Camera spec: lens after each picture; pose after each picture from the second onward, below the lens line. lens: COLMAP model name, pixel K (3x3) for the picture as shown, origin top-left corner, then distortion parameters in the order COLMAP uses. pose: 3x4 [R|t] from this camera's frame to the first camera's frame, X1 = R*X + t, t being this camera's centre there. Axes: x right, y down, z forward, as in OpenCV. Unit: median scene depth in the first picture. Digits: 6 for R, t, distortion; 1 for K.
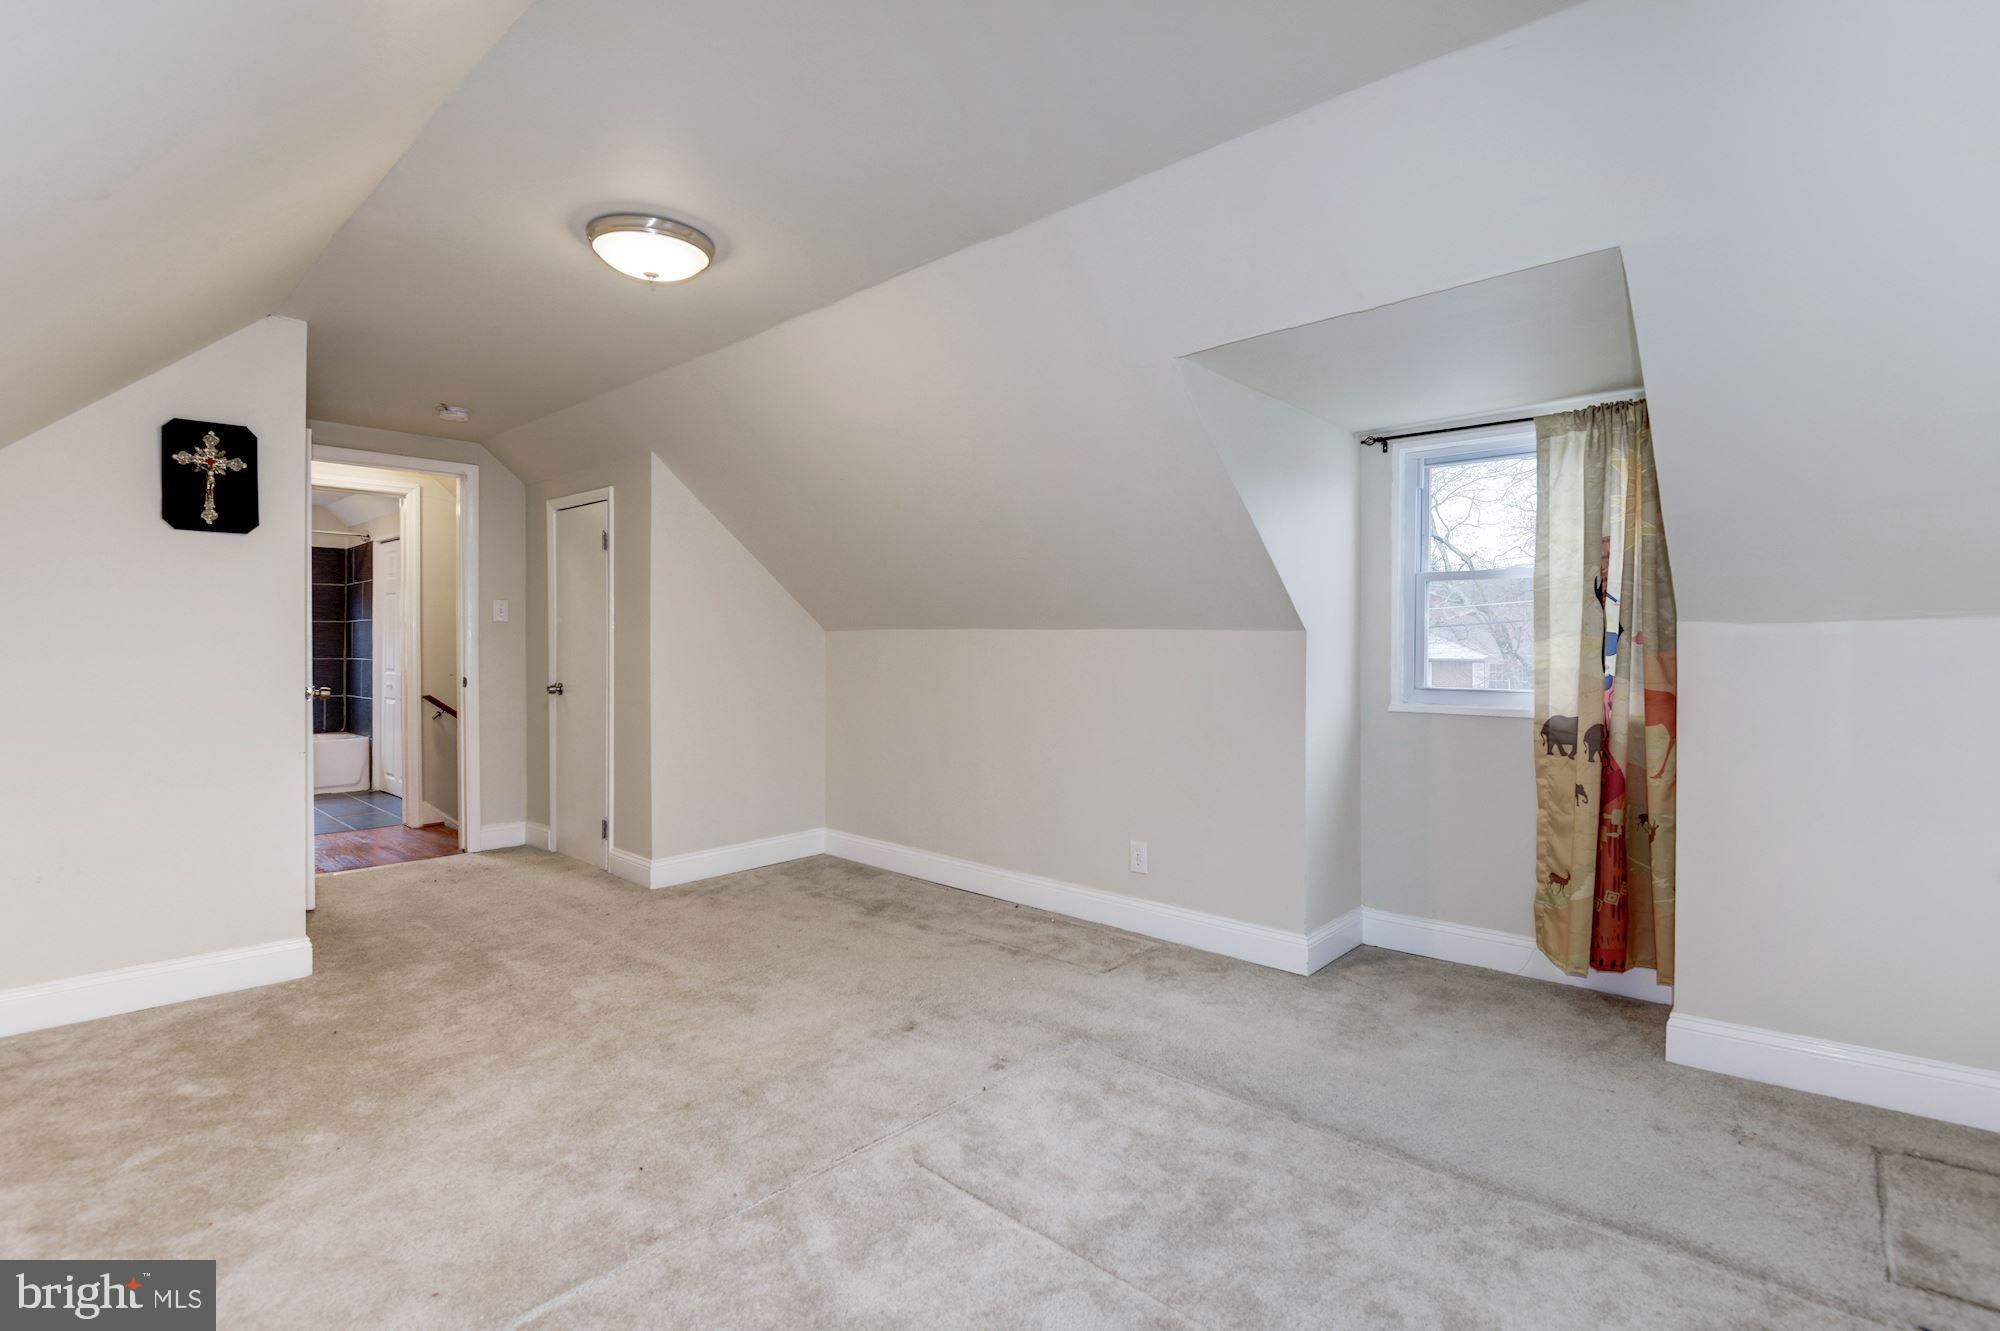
lens RADIAL K [[947.5, 0, 993.1], [0, 947.5, 630.2], [0, 0, 1]] dist [0.018522, -0.025937]
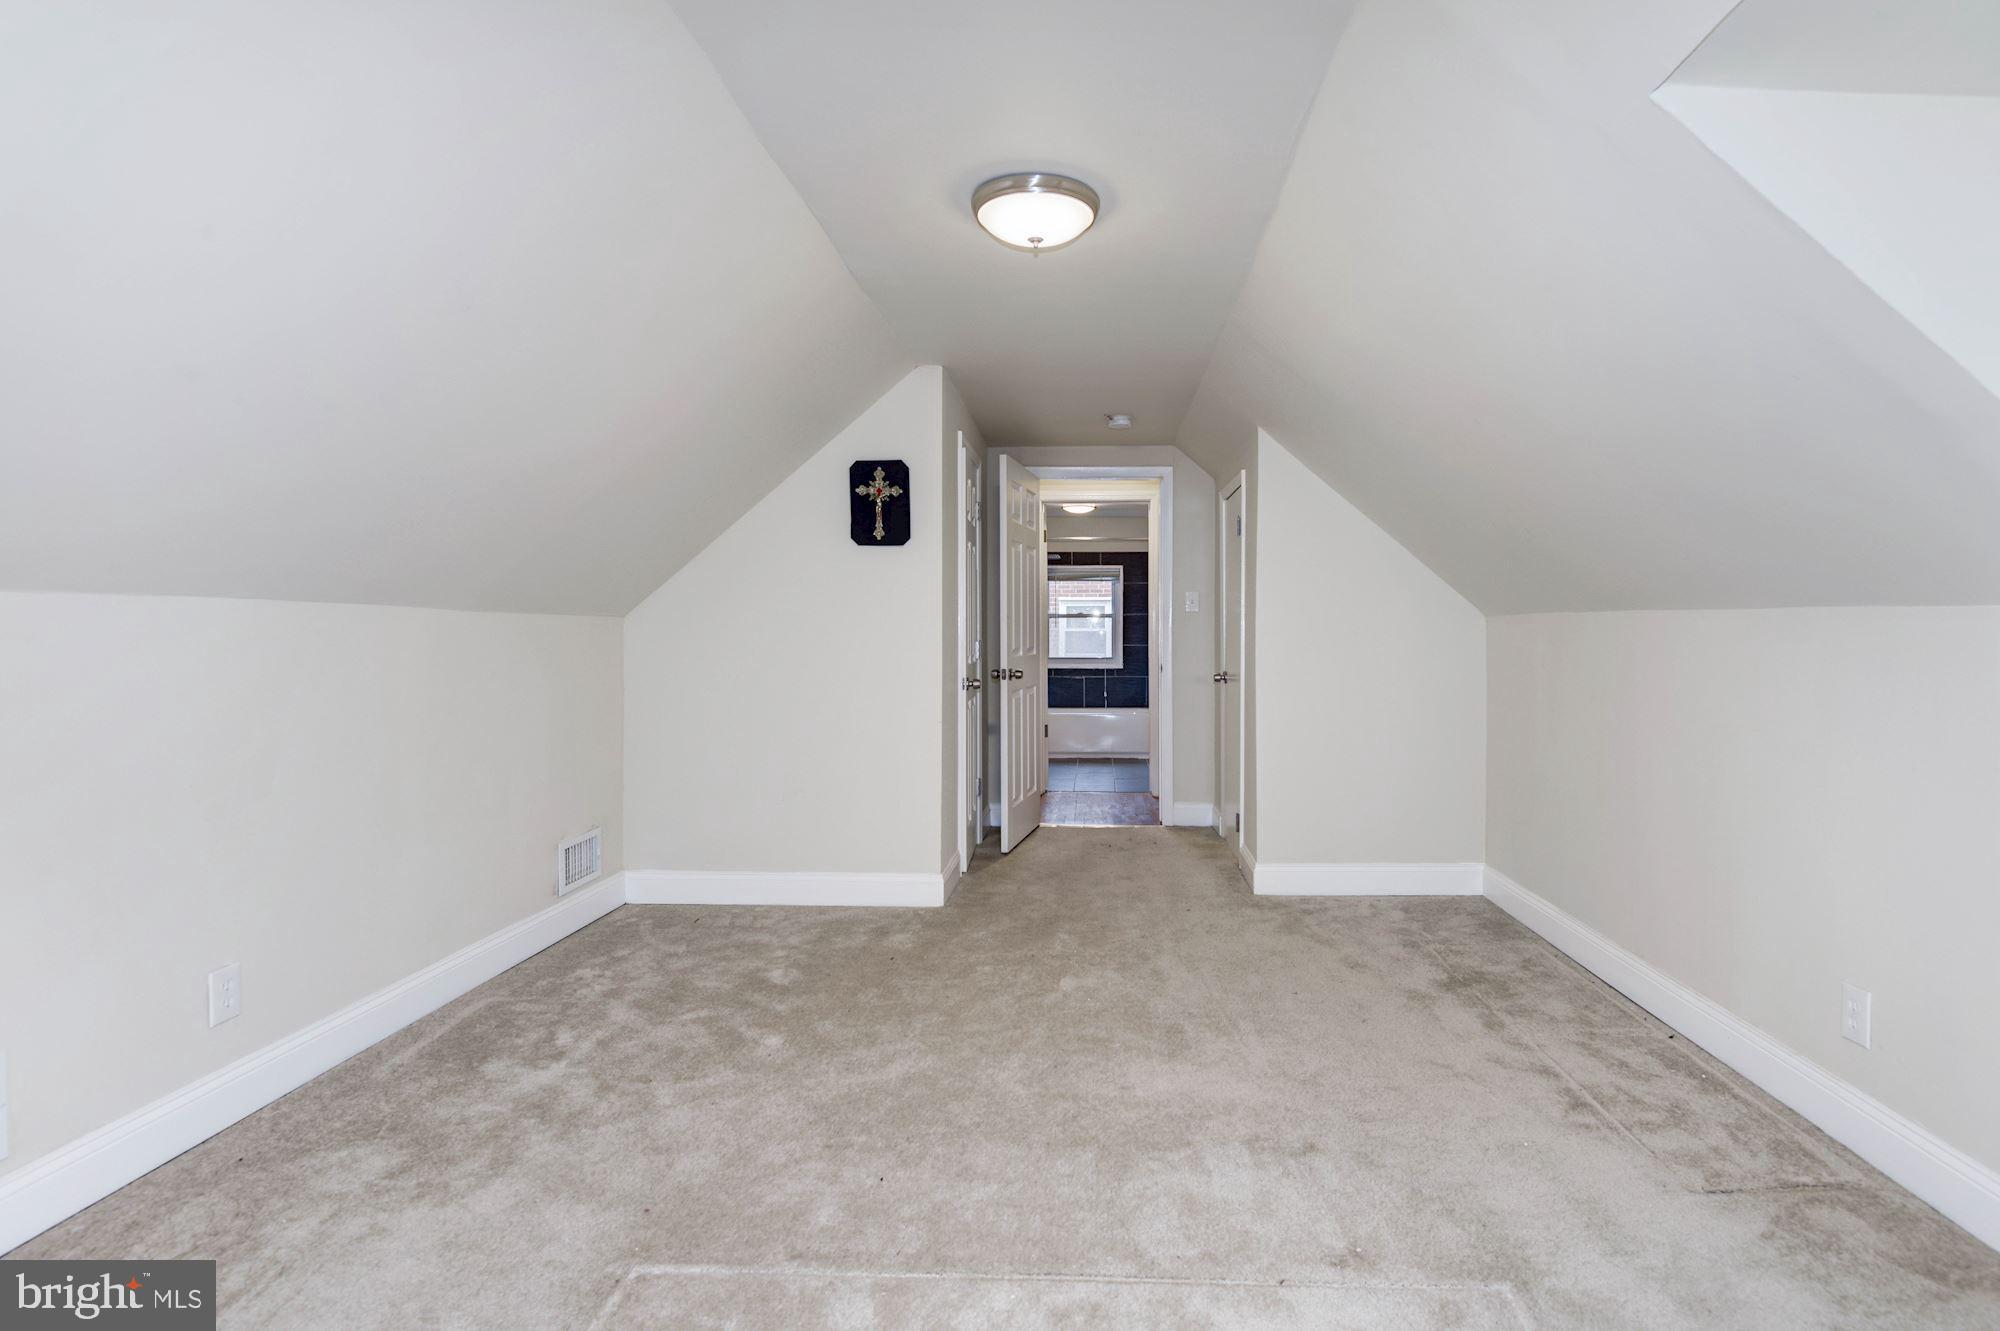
lens RADIAL K [[947.5, 0, 993.1], [0, 947.5, 630.2], [0, 0, 1]] dist [0.018522, -0.025937]
pose [[0.653317, -0.004698, -0.757070, 0.249327], [0.012104, 0.999918, 0.004240, 0.007555], [0.756988, -0.011934, 0.653320, 0.273409]]
